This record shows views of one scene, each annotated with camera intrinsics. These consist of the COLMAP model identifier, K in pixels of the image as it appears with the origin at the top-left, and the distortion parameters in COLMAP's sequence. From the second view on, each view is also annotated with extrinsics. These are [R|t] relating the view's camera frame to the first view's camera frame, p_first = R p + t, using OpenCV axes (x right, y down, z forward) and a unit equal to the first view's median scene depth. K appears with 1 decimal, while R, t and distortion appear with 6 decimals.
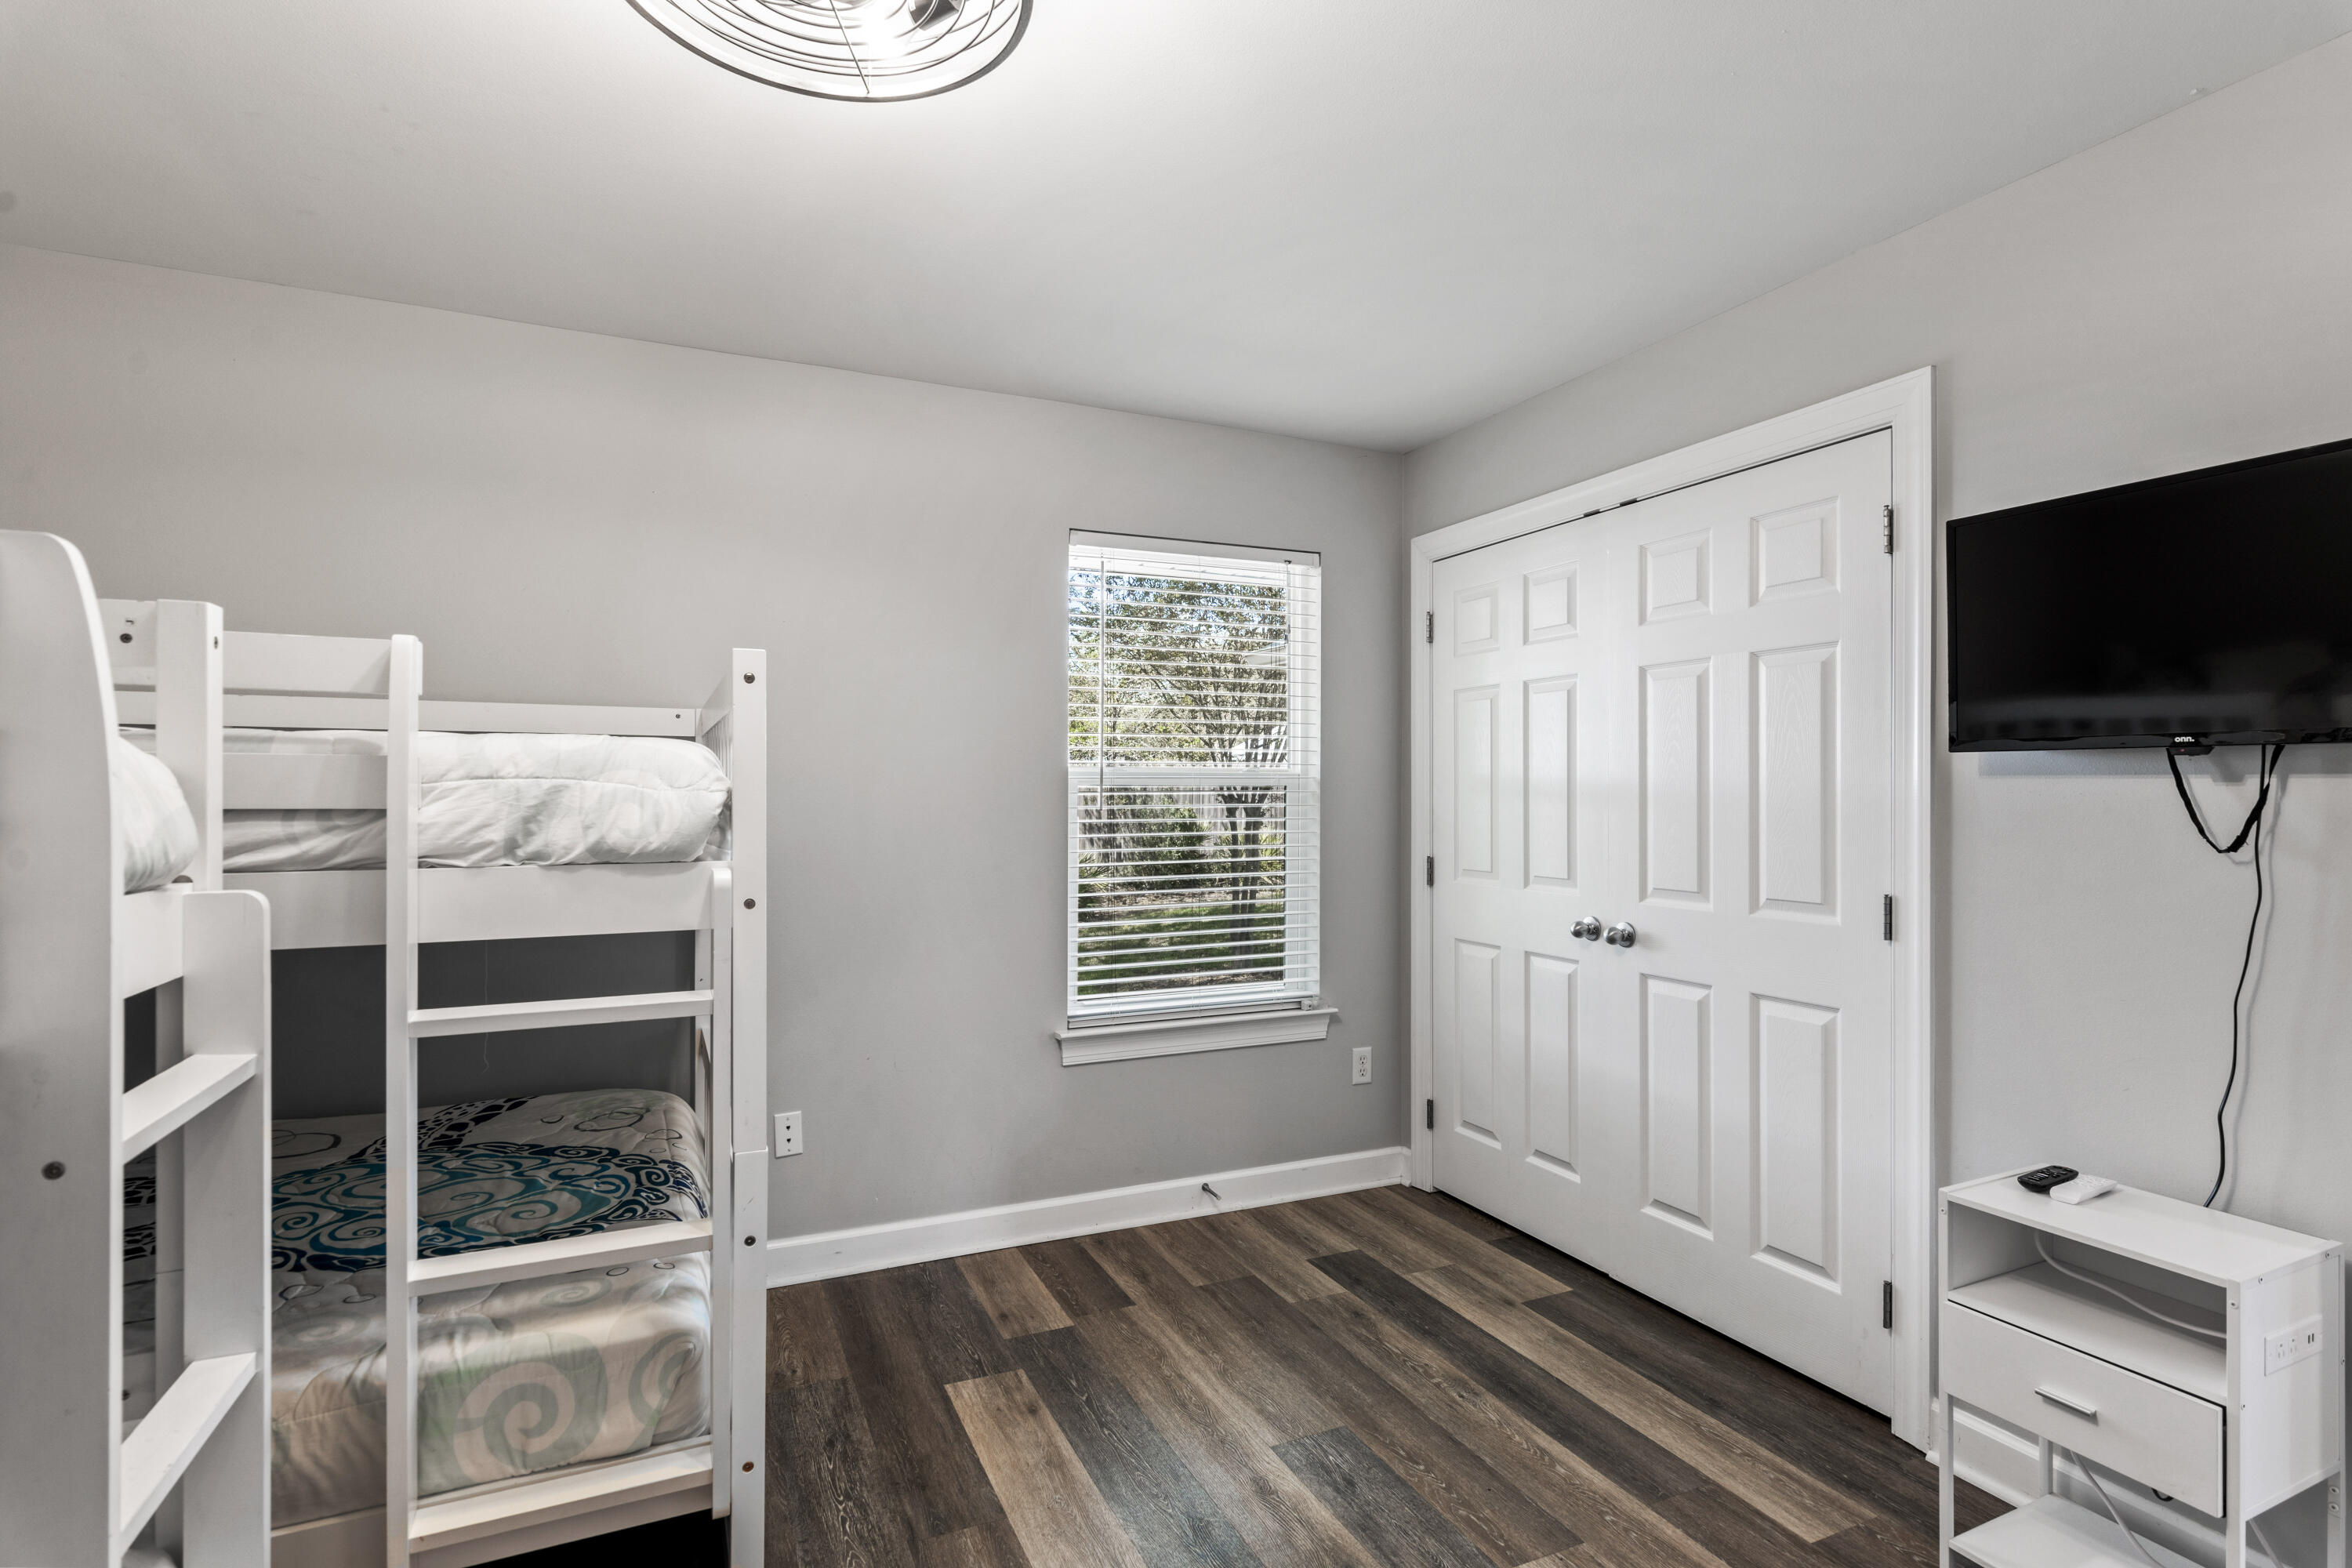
lens RADIAL K [[1135.6, 0, 1175.4], [0, 1135.6, 790.6], [0, 0, 1]] dist [-0.000625, 0.000170]
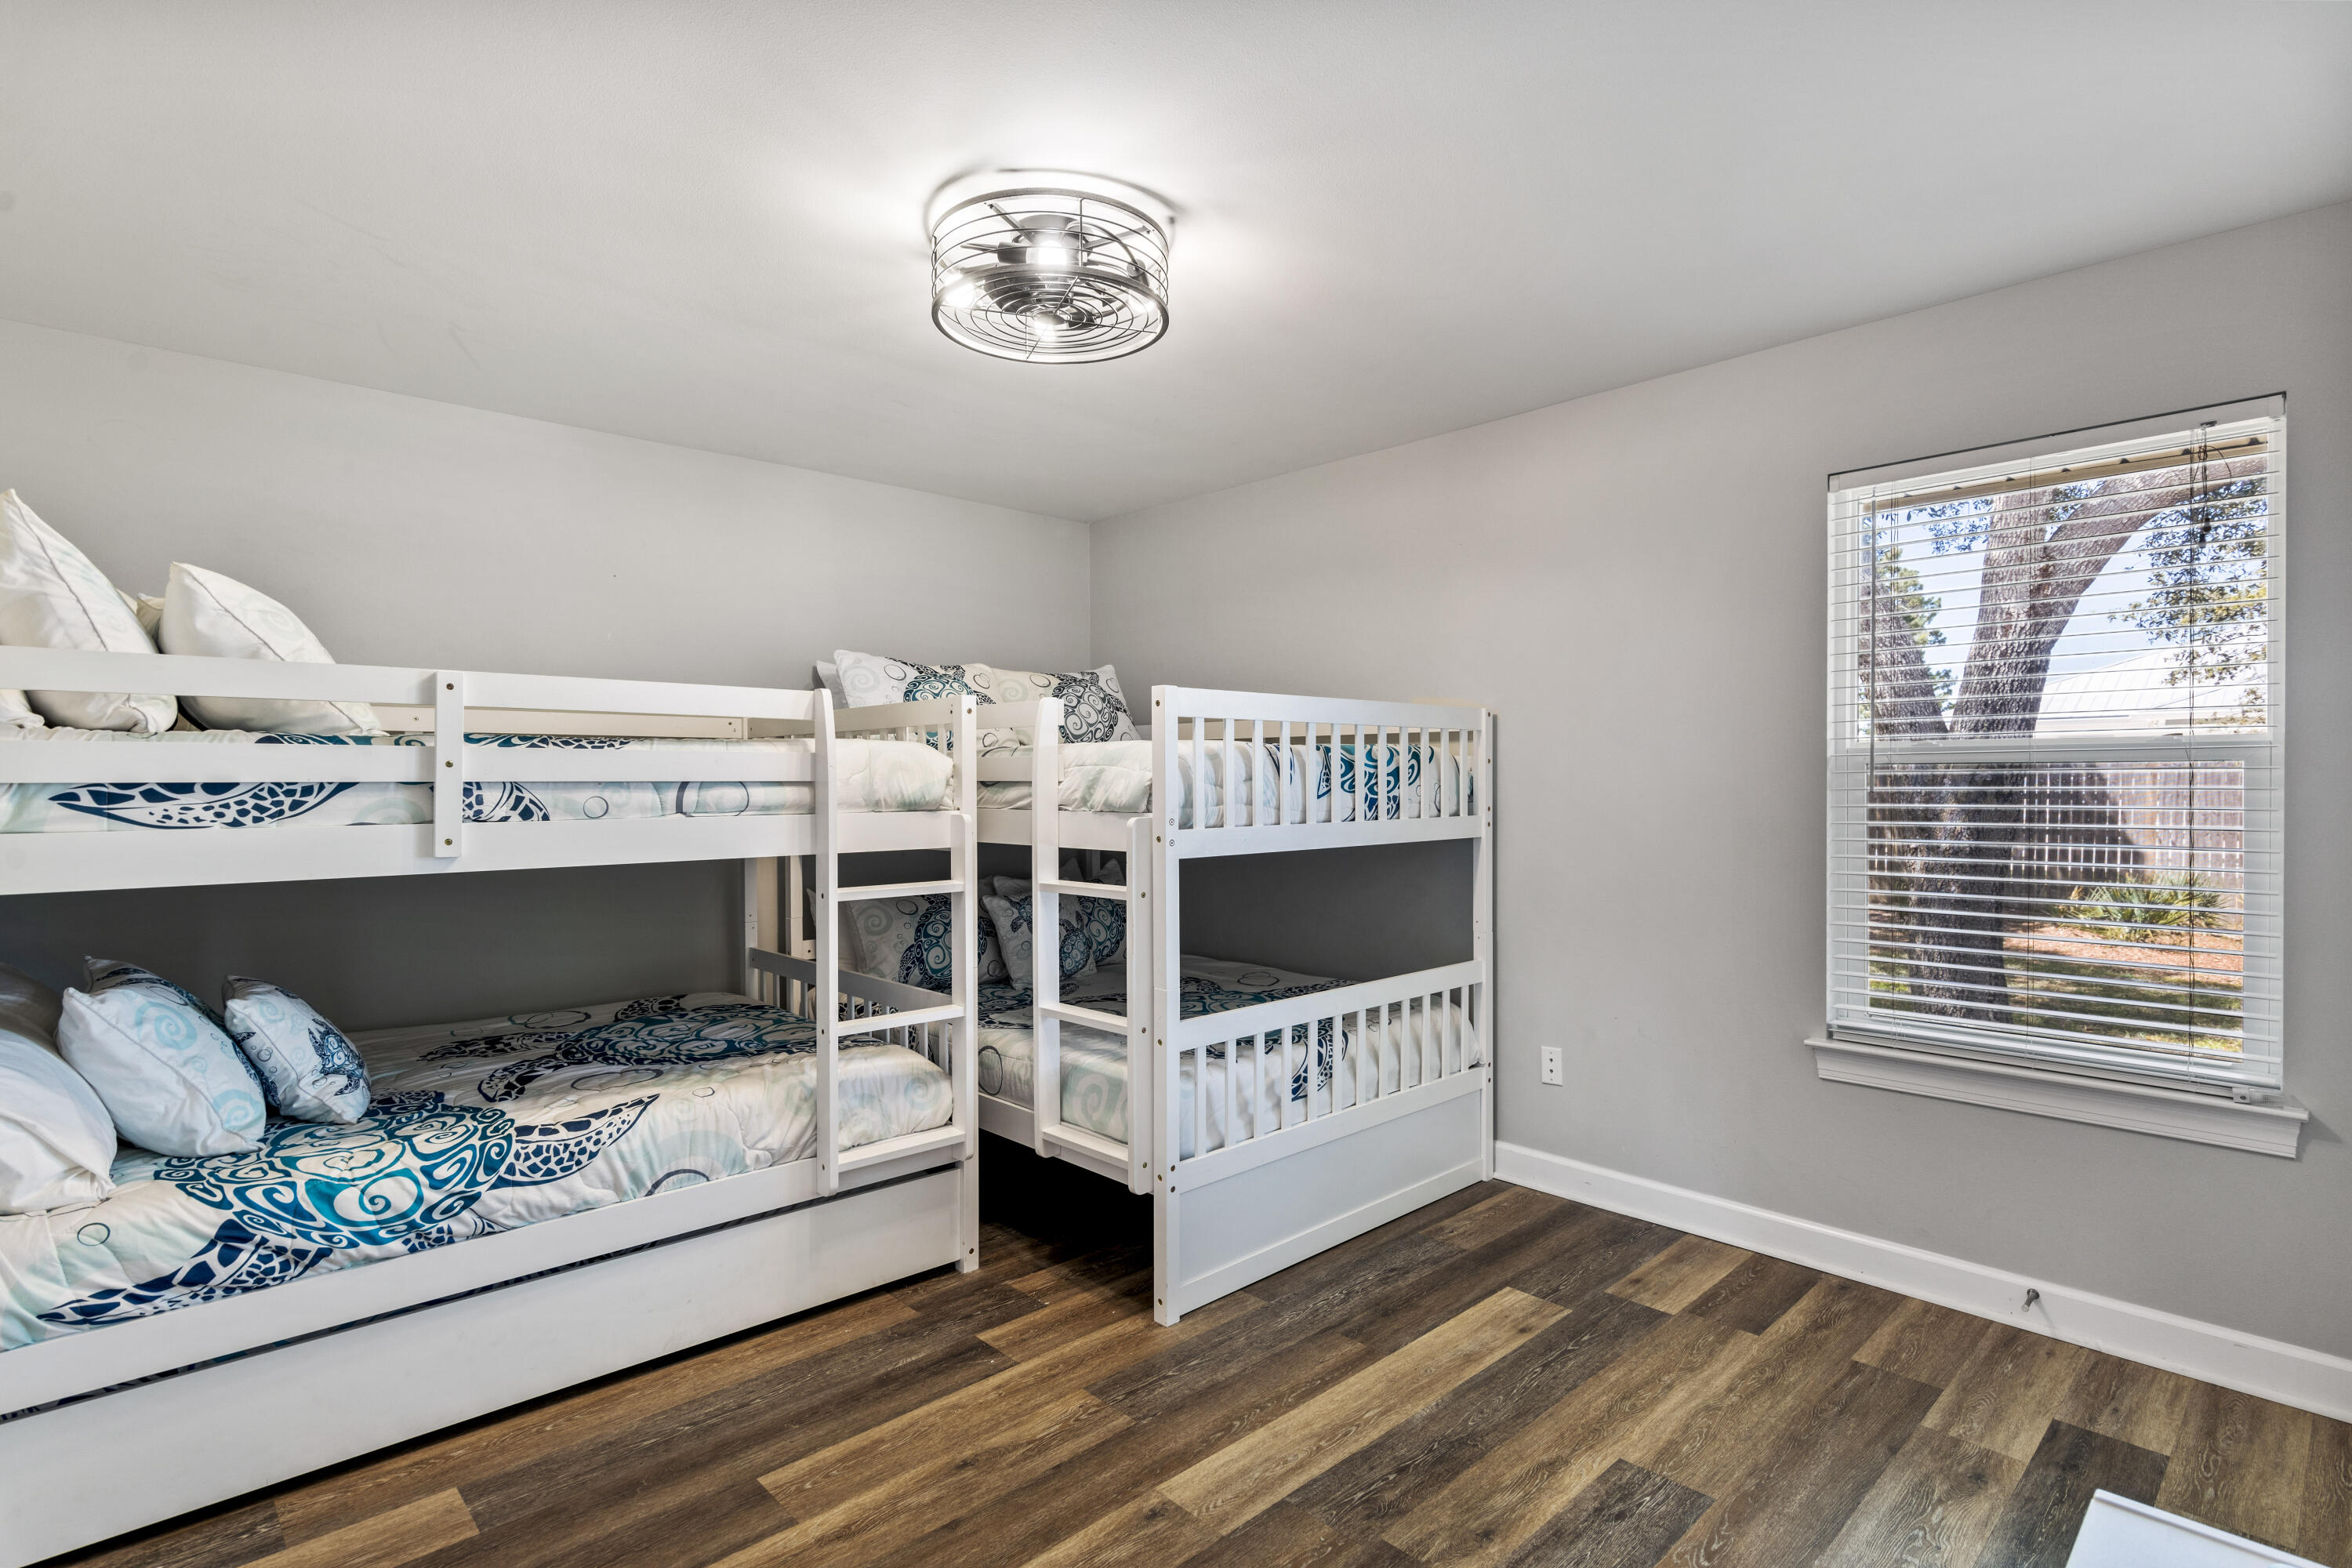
lens RADIAL K [[1154.6, 0, 1189.8], [0, 1154.6, 774.3], [0, 0, 1]] dist [-0.001877, -0.000268]
pose [[0.334082, -0.002553, -0.942541, 0.653719], [0.003801, 0.999992, -0.001361, 0.003258], [0.942536, -0.003128, 0.334089, 0.252298]]
